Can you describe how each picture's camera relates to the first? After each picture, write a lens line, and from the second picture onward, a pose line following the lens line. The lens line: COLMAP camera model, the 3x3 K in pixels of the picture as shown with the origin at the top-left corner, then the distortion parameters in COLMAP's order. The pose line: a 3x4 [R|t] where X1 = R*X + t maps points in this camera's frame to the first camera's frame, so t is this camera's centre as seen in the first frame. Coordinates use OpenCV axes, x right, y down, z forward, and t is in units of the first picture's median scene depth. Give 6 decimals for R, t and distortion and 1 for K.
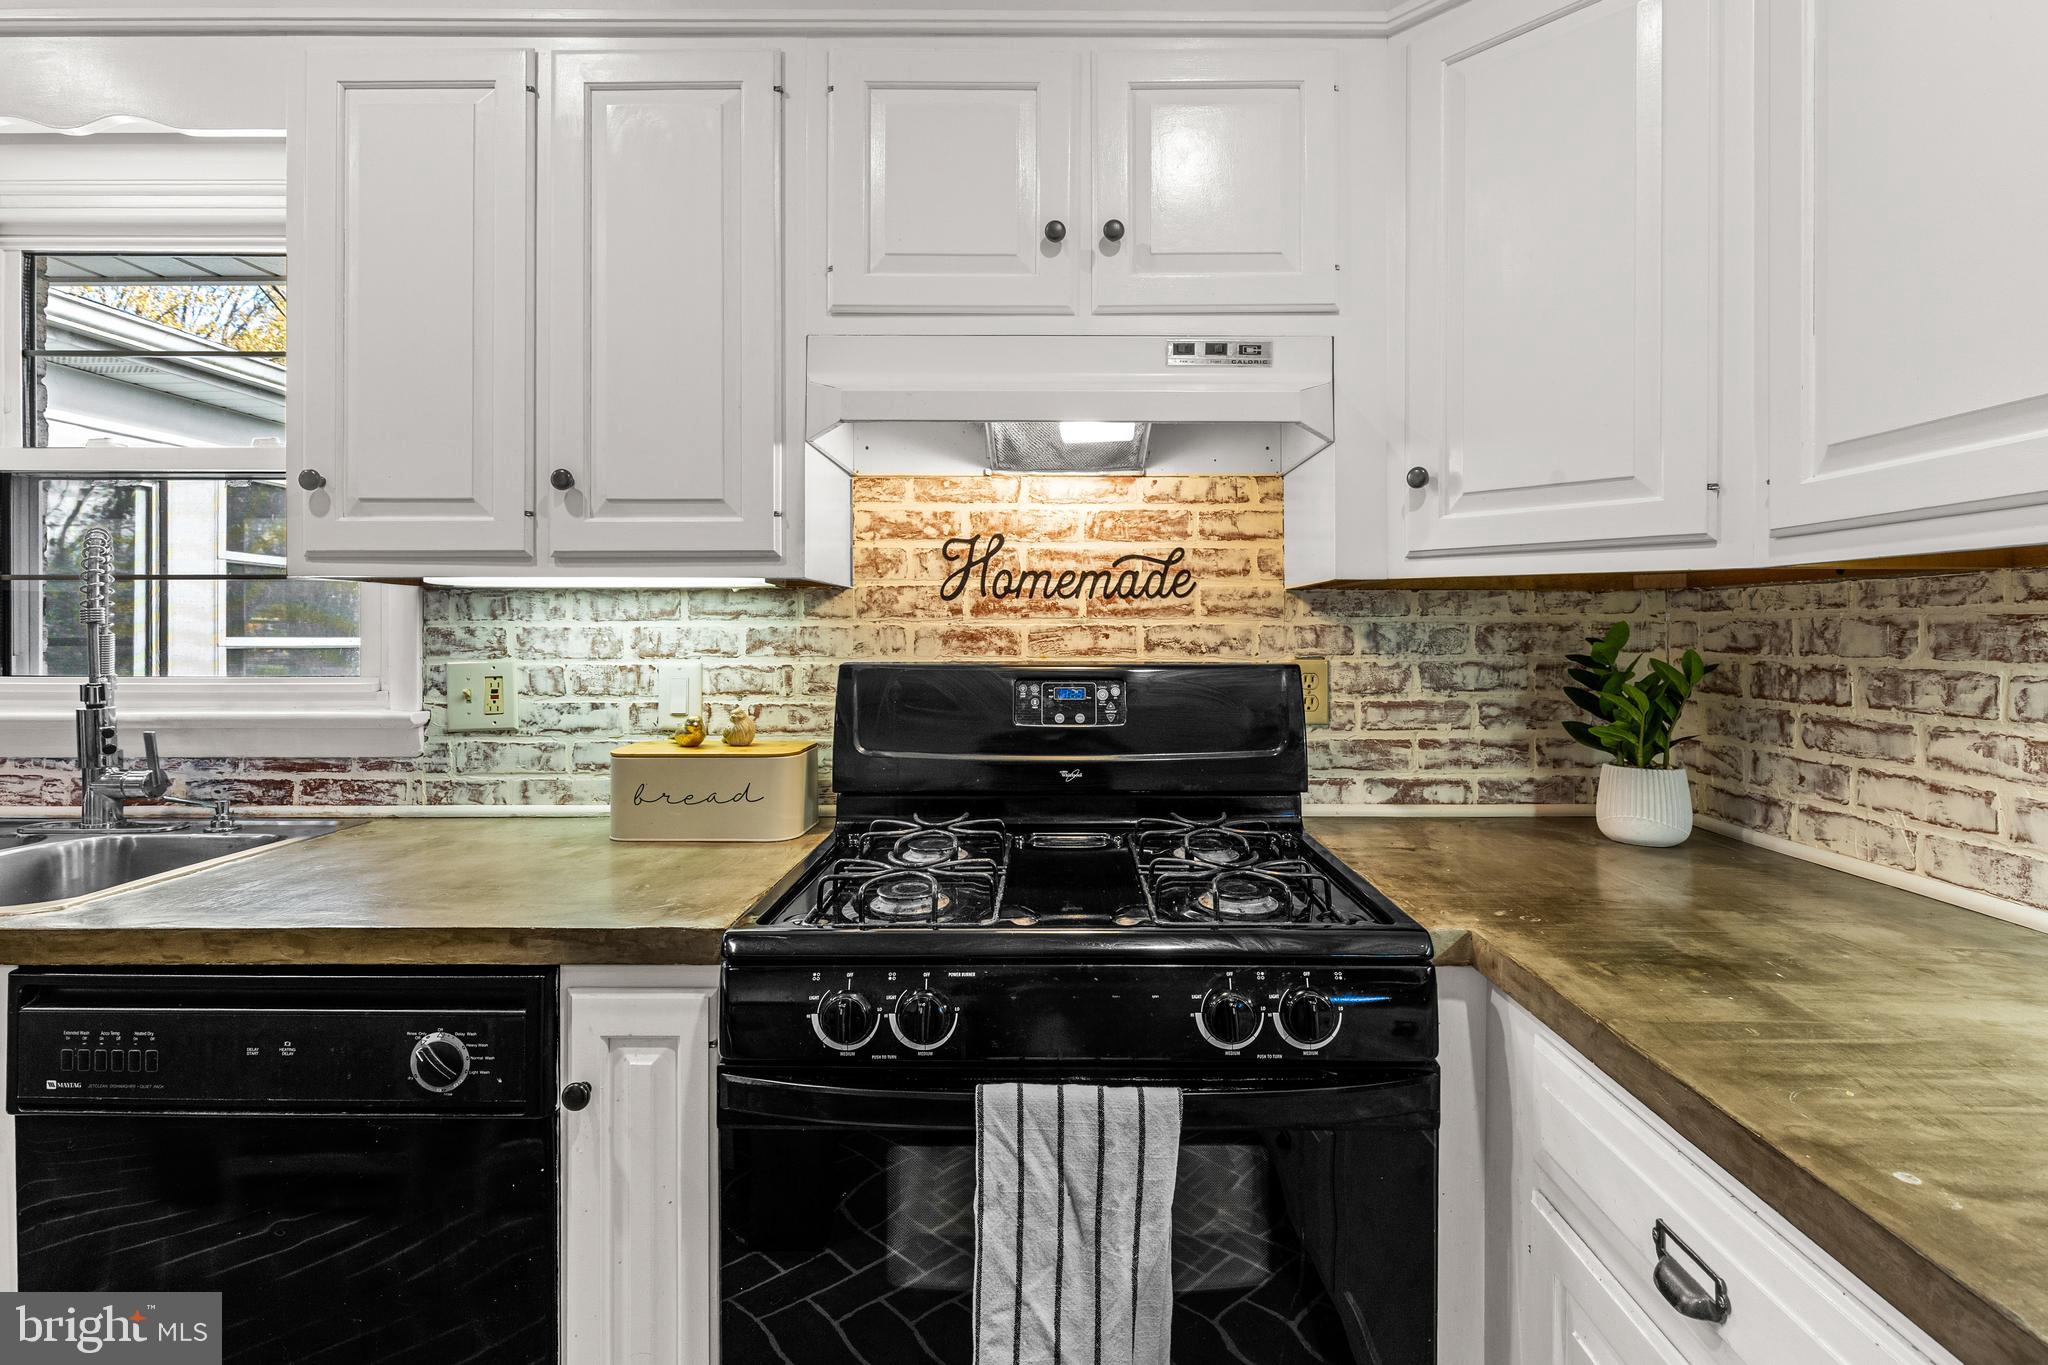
lens RADIAL K [[950.5, 0, 1046.1], [0, 950.5, 637.7], [0, 0, 1]] dist [0.000791, -0.000163]
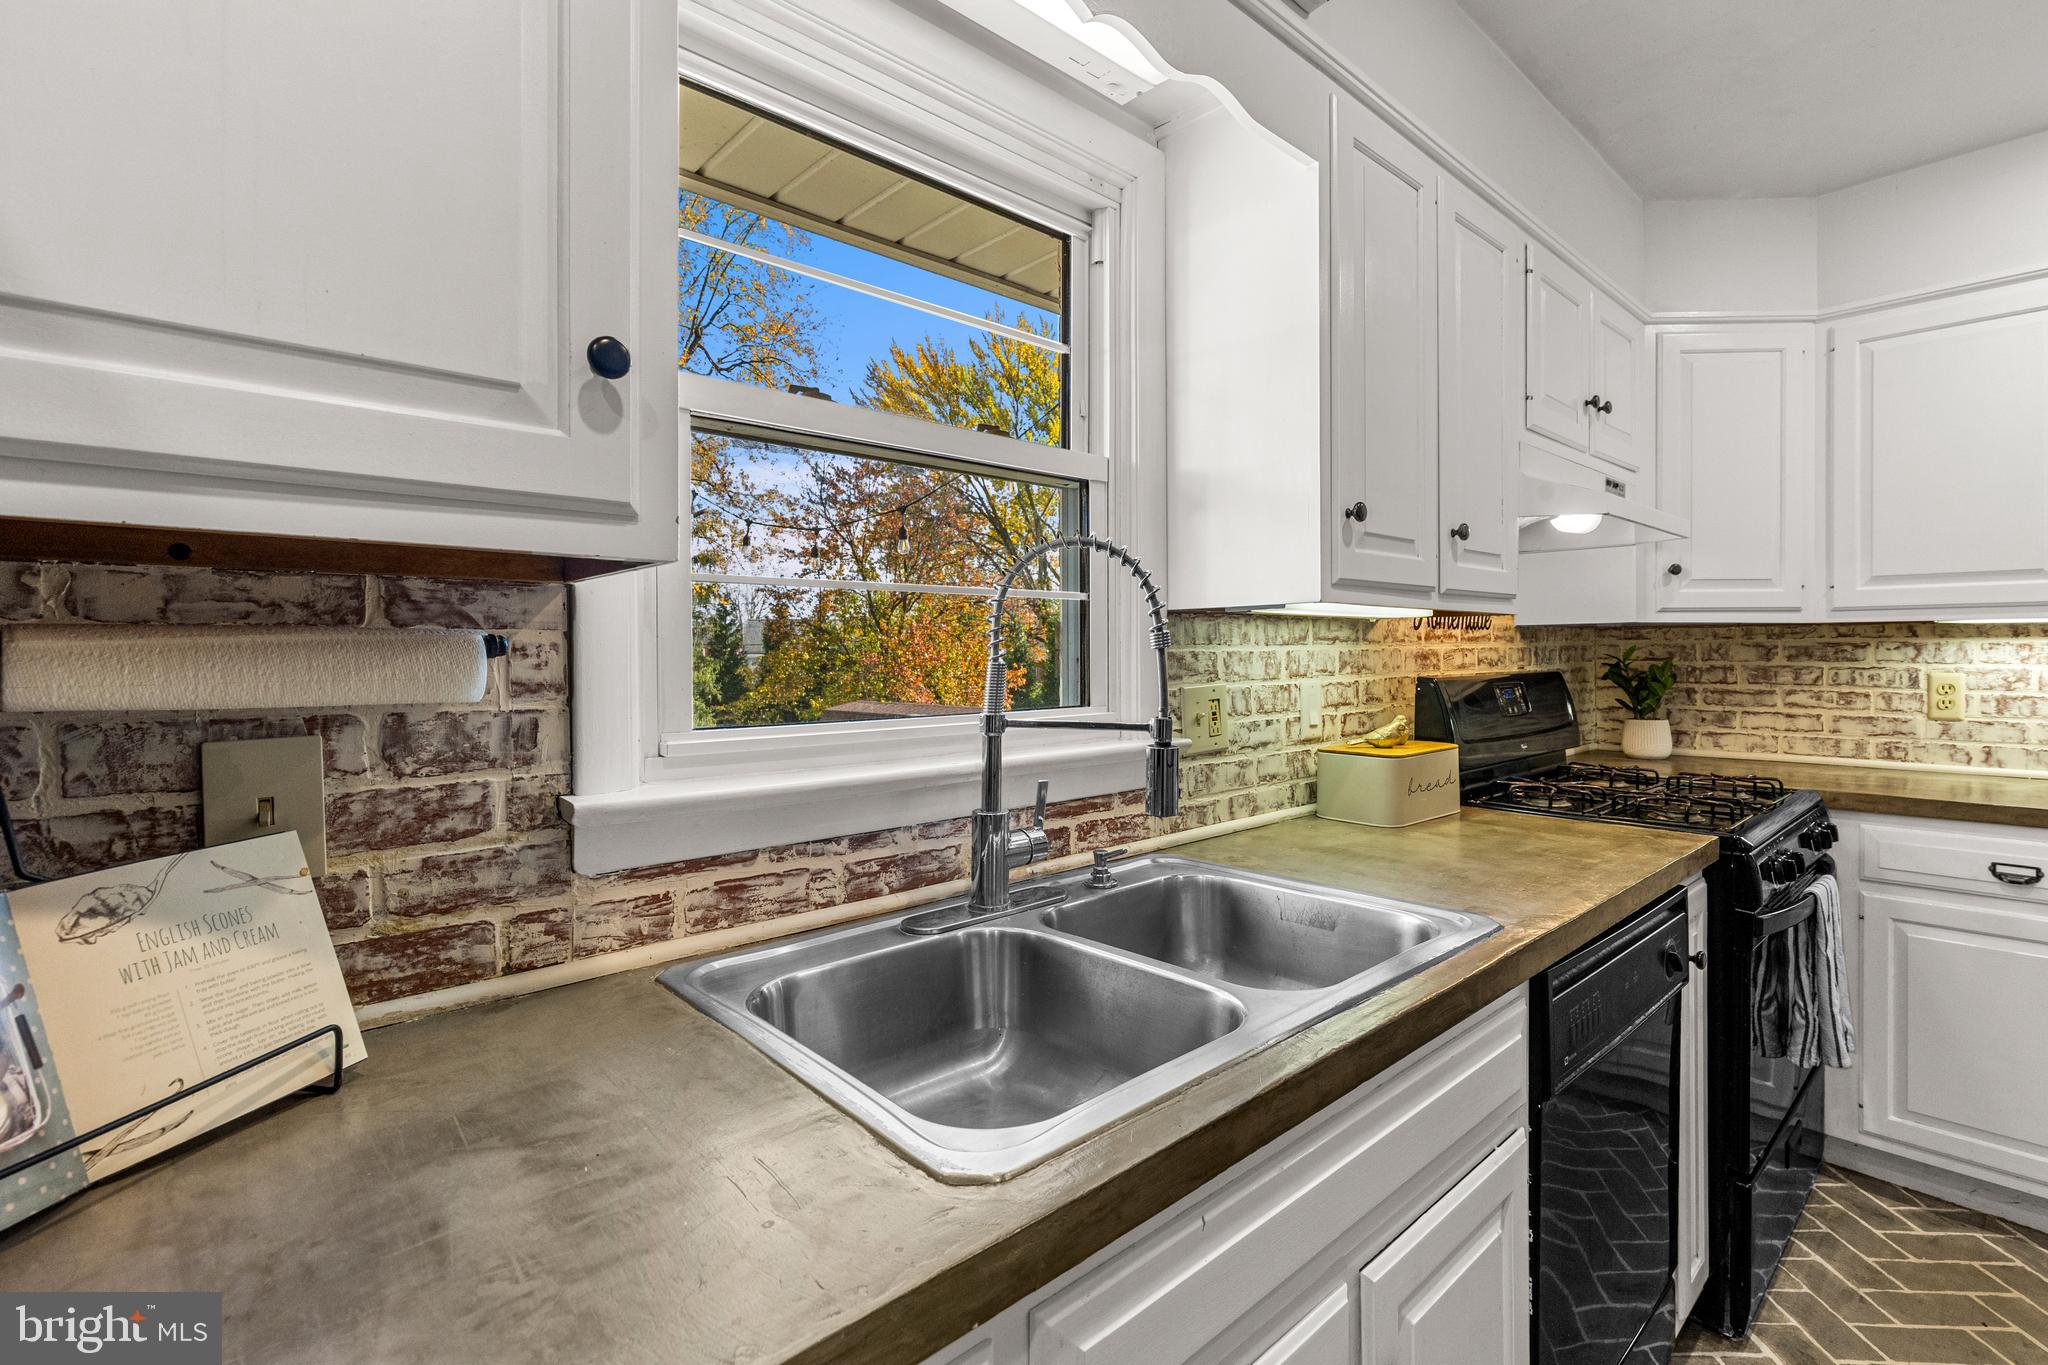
lens RADIAL K [[936.7, 0, 1029.7], [0, 936.7, 656.4], [0, 0, 1]] dist [0.000218, -0.001305]
pose [[0.736936, -0.008544, 0.675909, -1.413358], [0.011194, 0.999937, 0.000435, -0.008334], [-0.675870, 0.007245, 0.736985, 0.387371]]
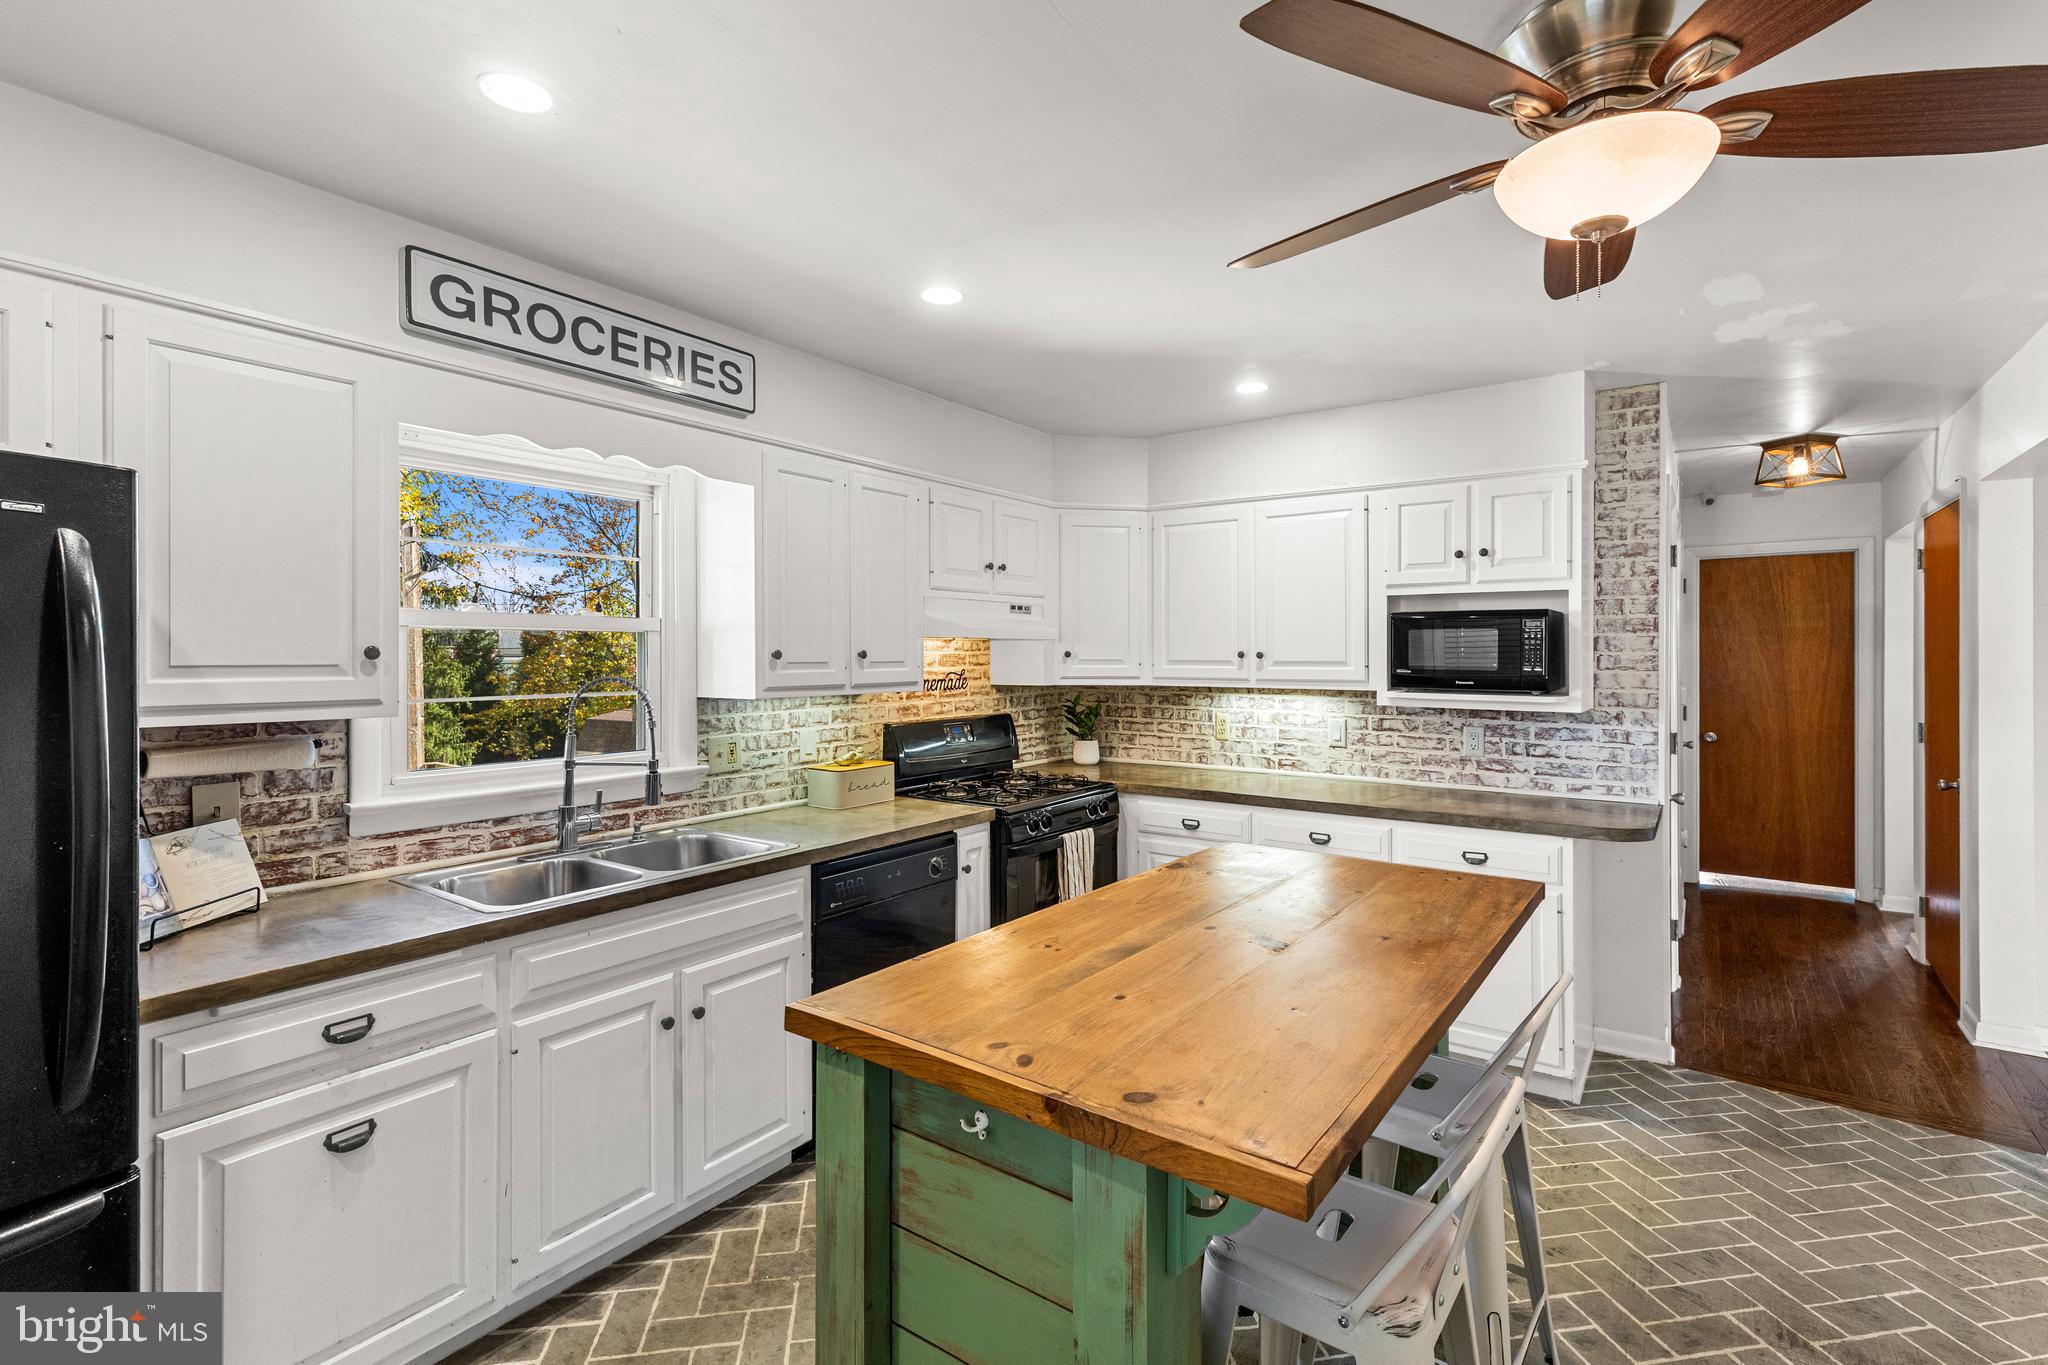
lens RADIAL K [[952.2, 0, 1040.0], [0, 952.2, 654.4], [0, 0, 1]] dist [0.008138, -0.000844]
pose [[0.575001, -0.004572, 0.818140, -1.783291], [0.007705, 0.999970, 0.000173, -0.131507], [-0.818117, 0.006204, 0.575019, -0.598823]]
